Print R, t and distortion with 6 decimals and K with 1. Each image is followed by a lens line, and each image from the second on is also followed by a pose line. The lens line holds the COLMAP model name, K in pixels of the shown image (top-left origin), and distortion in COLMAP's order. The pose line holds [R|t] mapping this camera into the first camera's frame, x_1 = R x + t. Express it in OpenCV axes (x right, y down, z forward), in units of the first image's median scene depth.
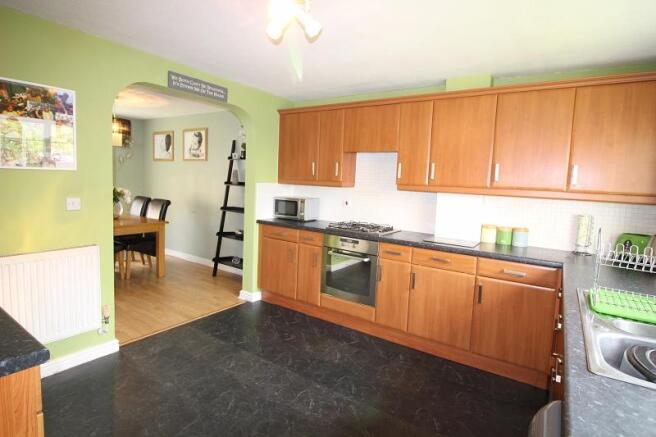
lens RADIAL K [[345.3, 0, 327.6], [0, 345.3, 209.7], [0, 0, 1]] dist [0.000771, -0.011784]
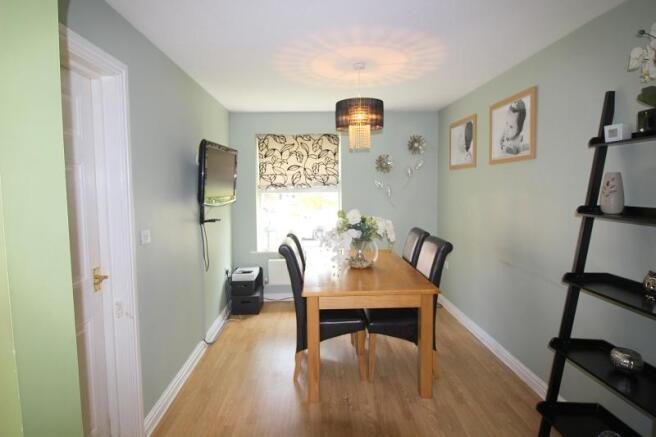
lens RADIAL K [[345.3, 0, 327.6], [0, 345.3, 209.7], [0, 0, 1]] dist [0.000771, -0.011784]
pose [[0.597666, 0.004874, -0.801731, -0.142884], [-0.028756, 0.999468, -0.015360, -0.057006], [0.801230, 0.032235, 0.597488, 0.495888]]
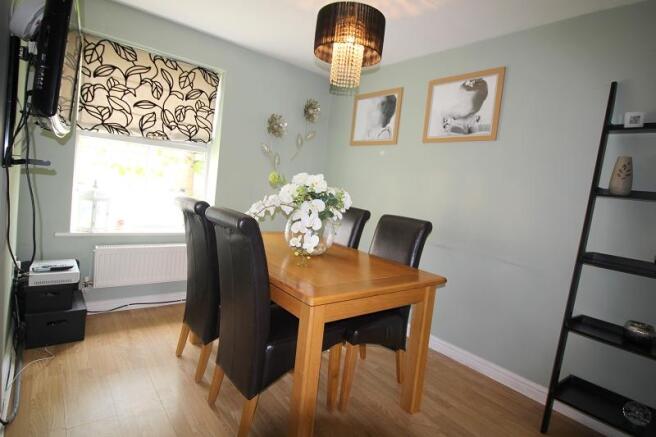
lens RADIAL K [[345.3, 0, 327.6], [0, 345.3, 209.7], [0, 0, 1]] dist [0.000771, -0.011784]
pose [[0.956662, 0.079404, -0.280166, -0.419694], [-0.088542, 0.995870, -0.020091, -0.020364], [0.277413, 0.044026, 0.959741, 0.494611]]
